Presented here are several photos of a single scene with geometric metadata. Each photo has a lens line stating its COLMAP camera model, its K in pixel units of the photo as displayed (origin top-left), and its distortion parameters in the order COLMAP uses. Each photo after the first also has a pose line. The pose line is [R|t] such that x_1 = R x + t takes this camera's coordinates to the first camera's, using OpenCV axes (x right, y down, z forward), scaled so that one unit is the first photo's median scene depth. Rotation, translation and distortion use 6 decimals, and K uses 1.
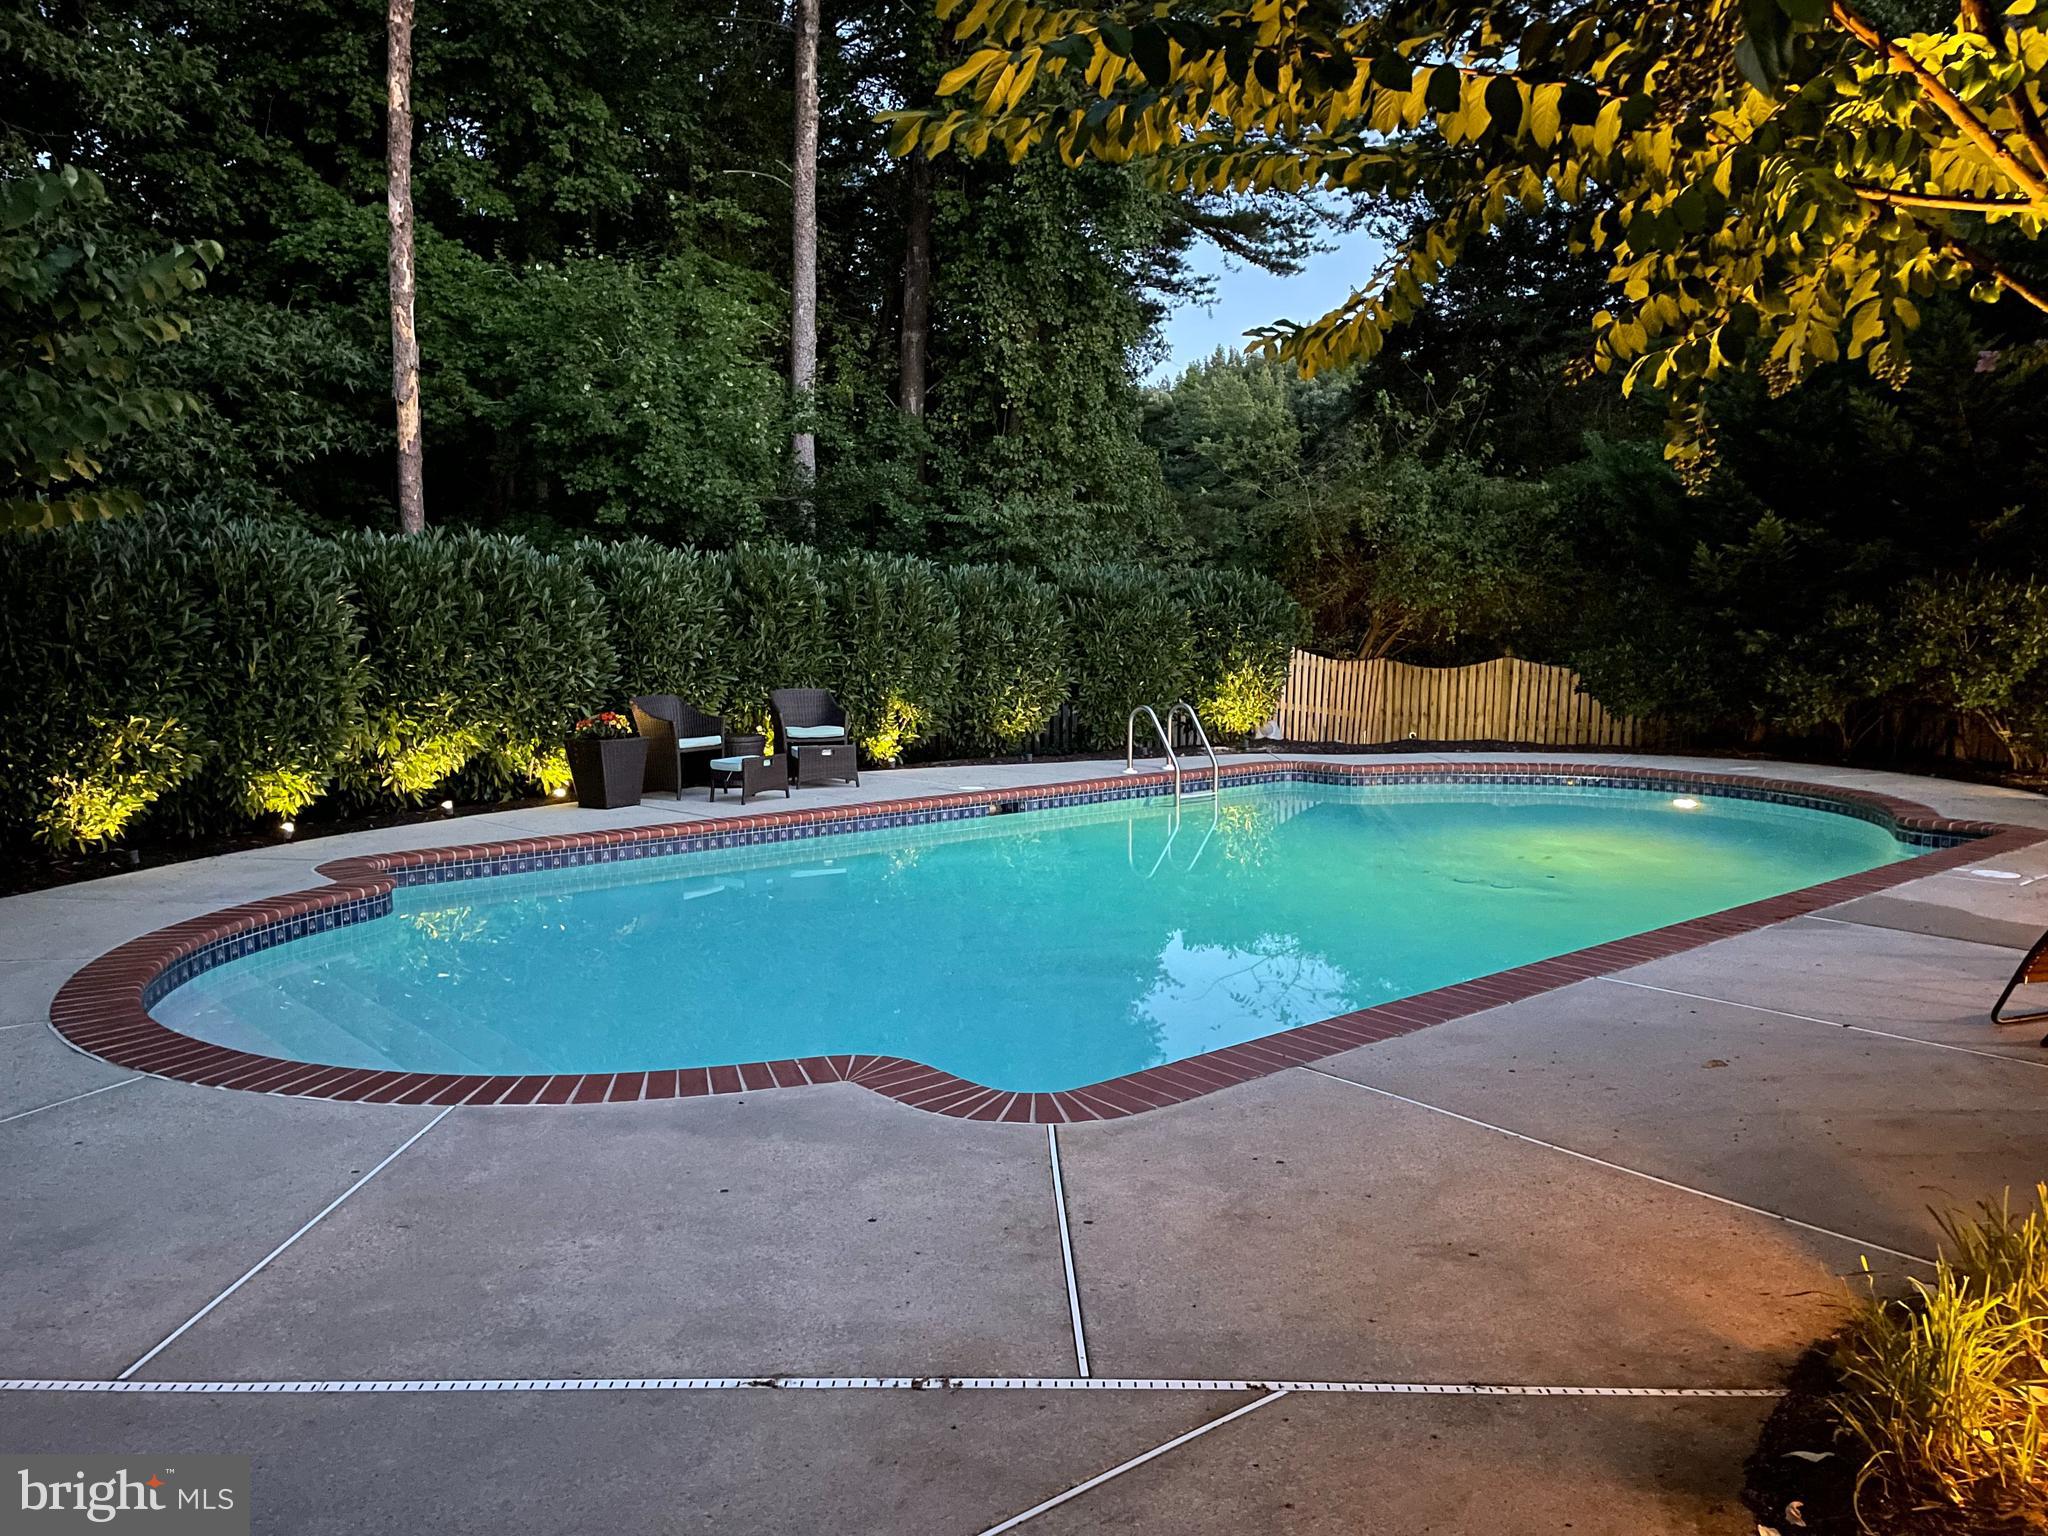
lens RADIAL K [[1523.8, 0, 1030.8], [0, 1523.8, 776.1], [0, 0, 1]] dist [0.079523, -0.091587]
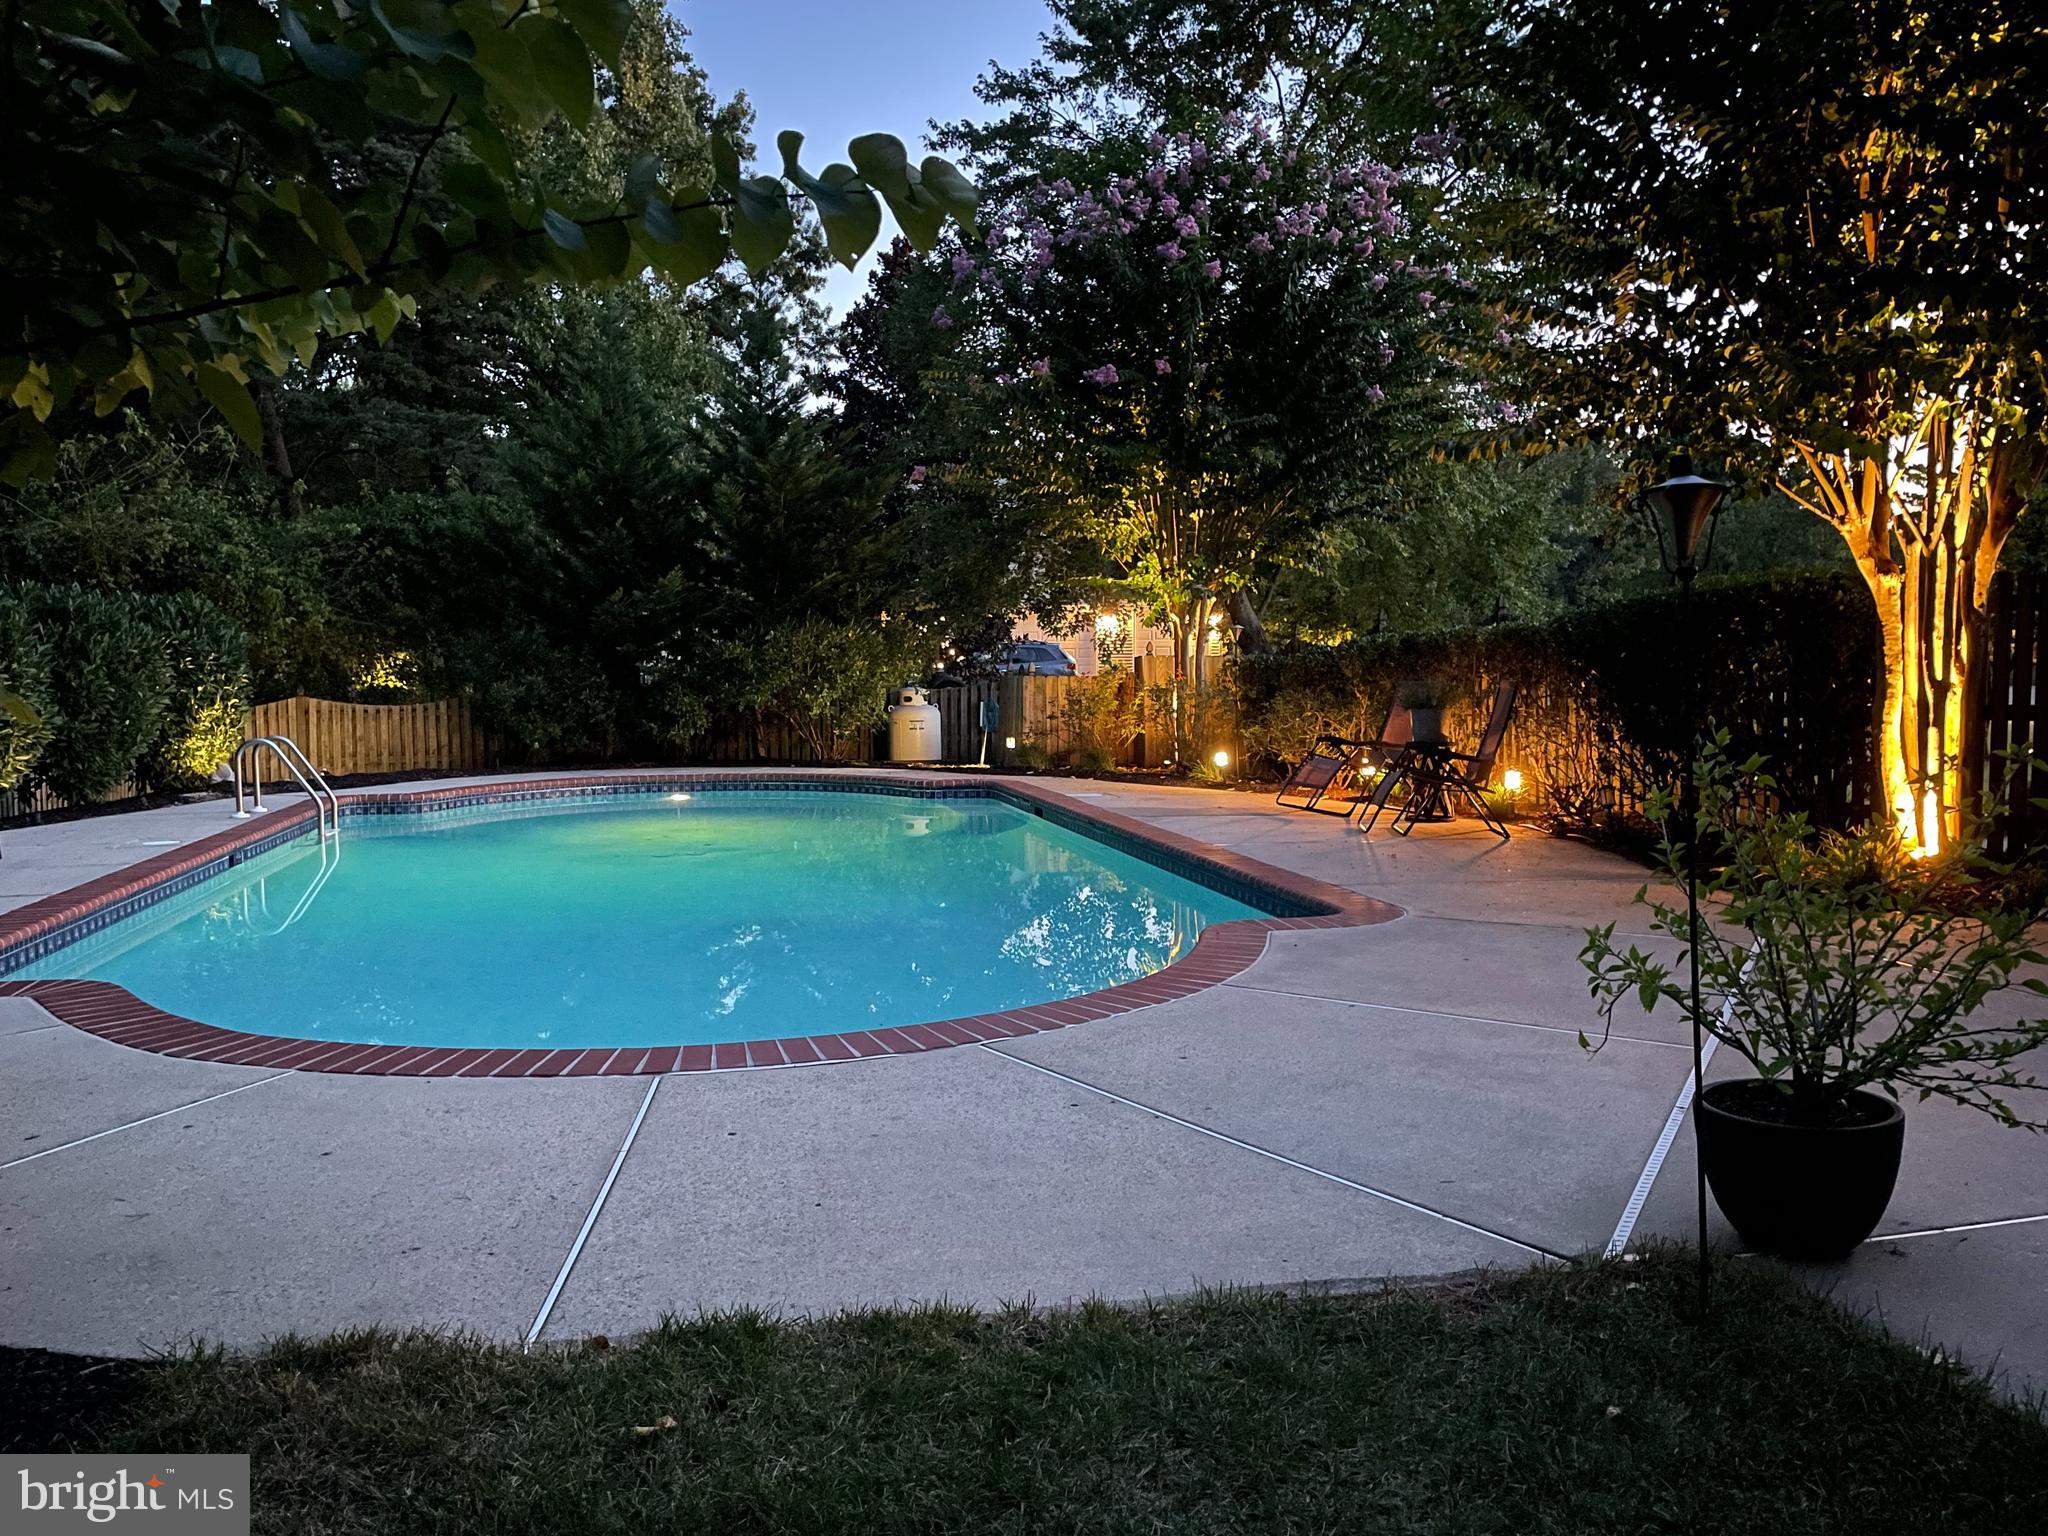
lens RADIAL K [[1523.8, 0, 1016.2], [0, 1523.8, 769.8], [0, 0, 1]] dist [0.079523, -0.091587]
pose [[0.480901, -0.062765, 0.874525, -0.458181], [0.103498, 0.994524, 0.014464, 0.003571], [-0.870645, 0.083556, 0.484764, 0.166130]]
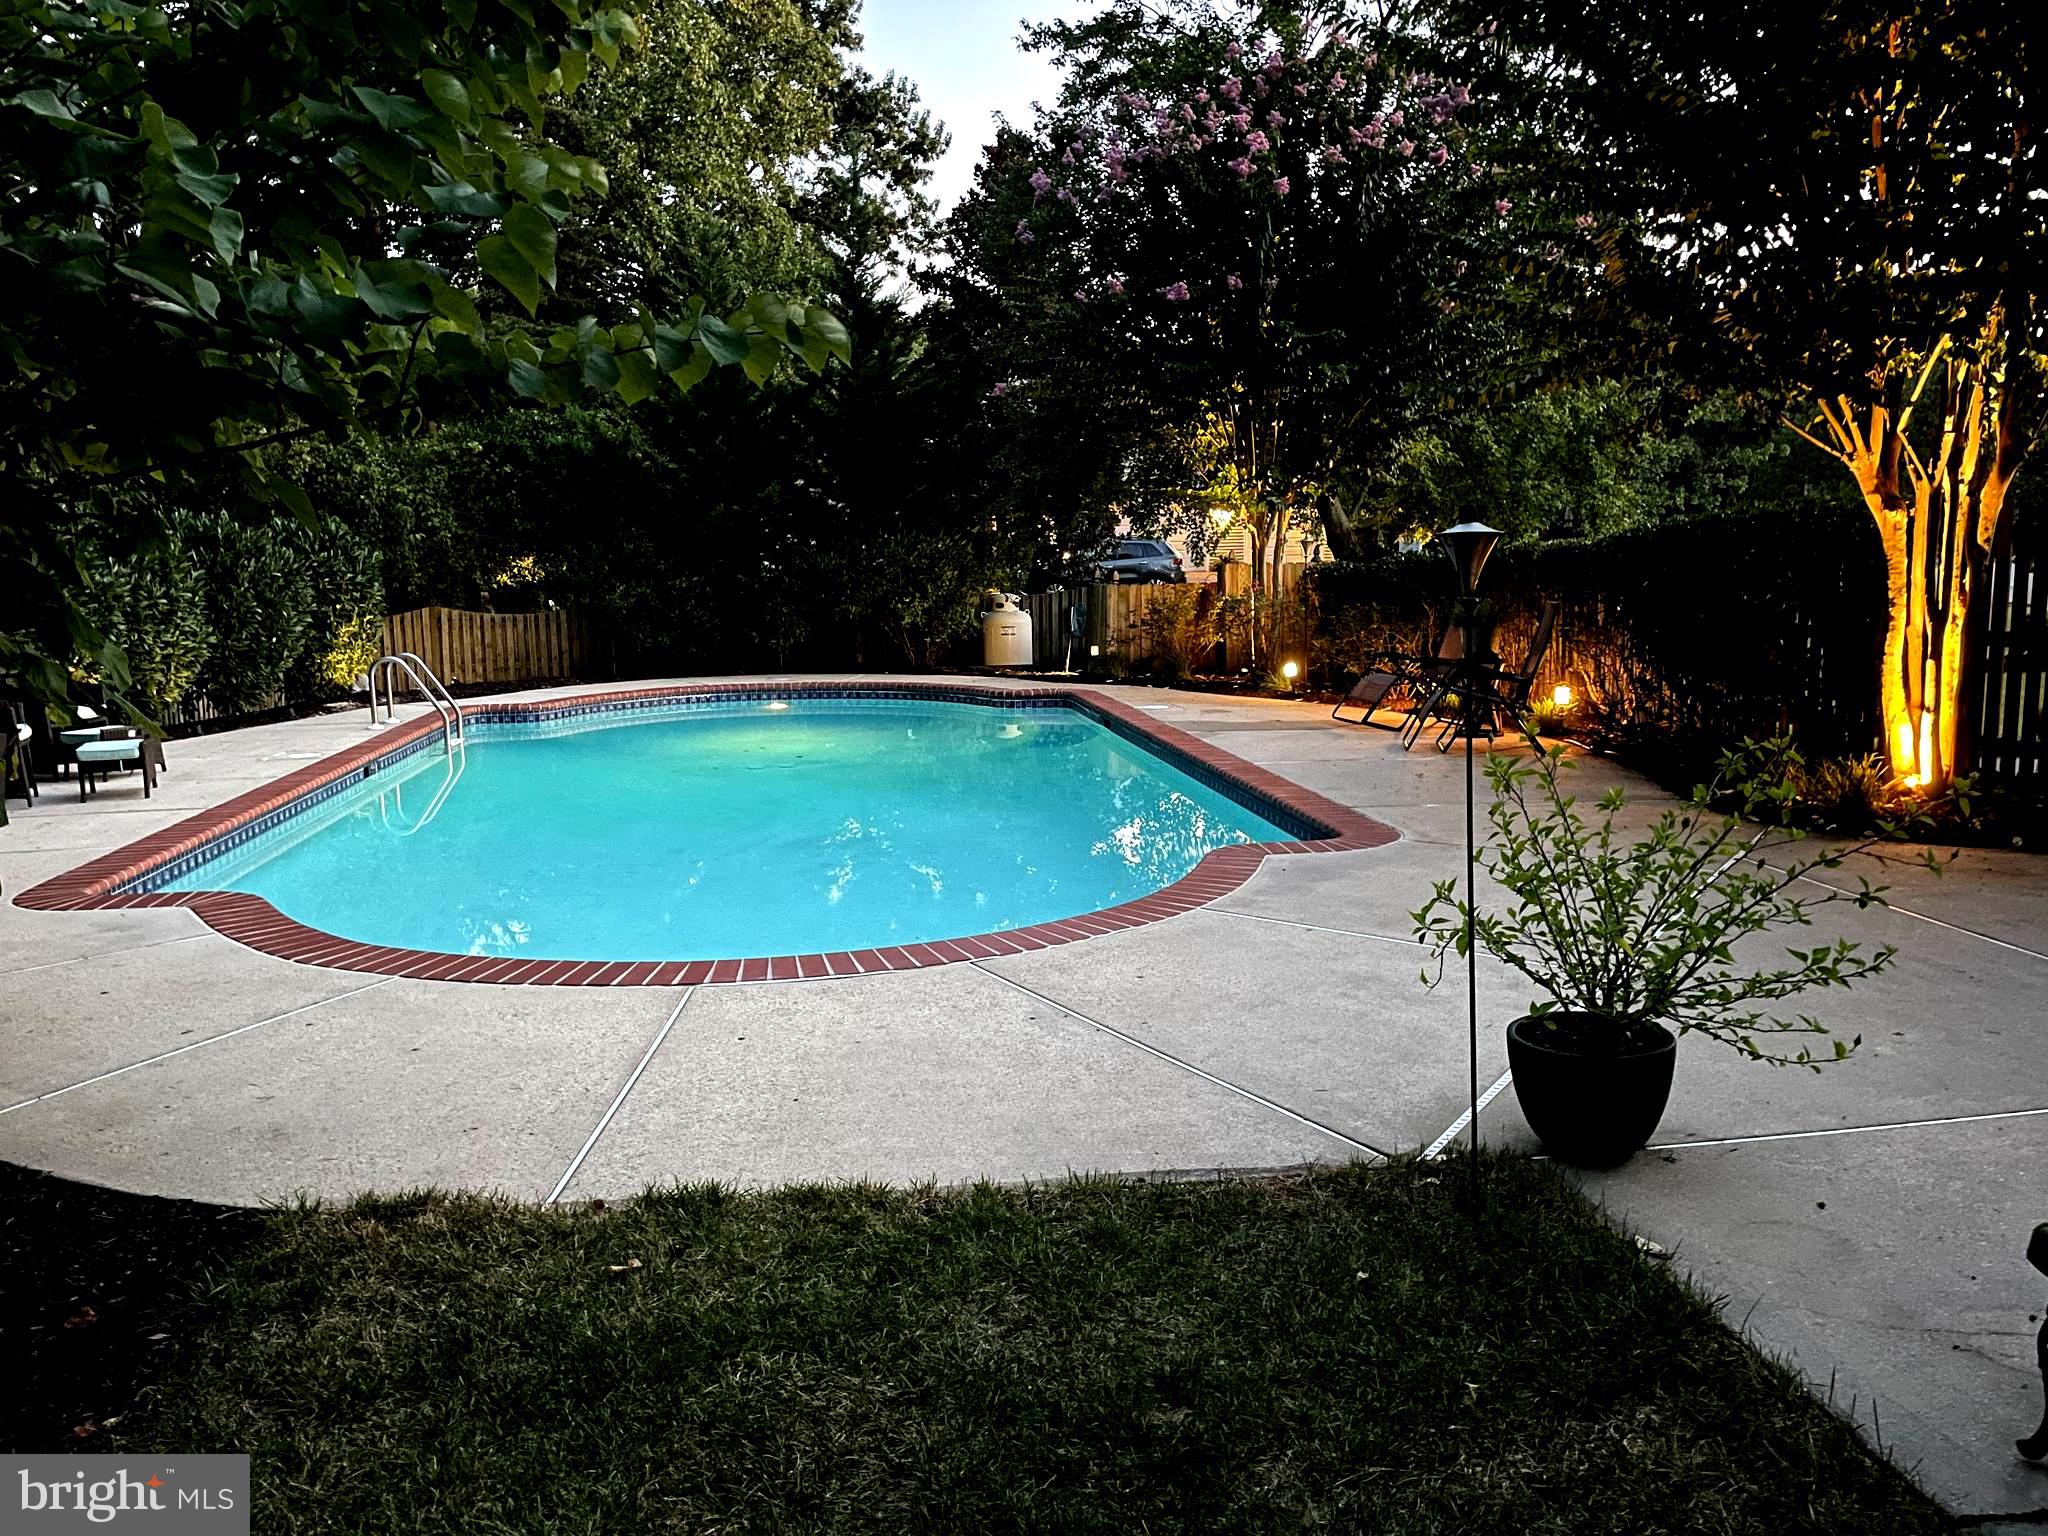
lens RADIAL K [[1523.8, 0, 1017.6], [0, 1523.8, 766.0], [0, 0, 1]] dist [0.079523, -0.091587]
pose [[0.550022, -0.124056, 0.825885, -0.478969], [0.107162, 0.991215, 0.077522, -0.010129], [-0.828246, 0.045865, 0.558484, 0.113701]]
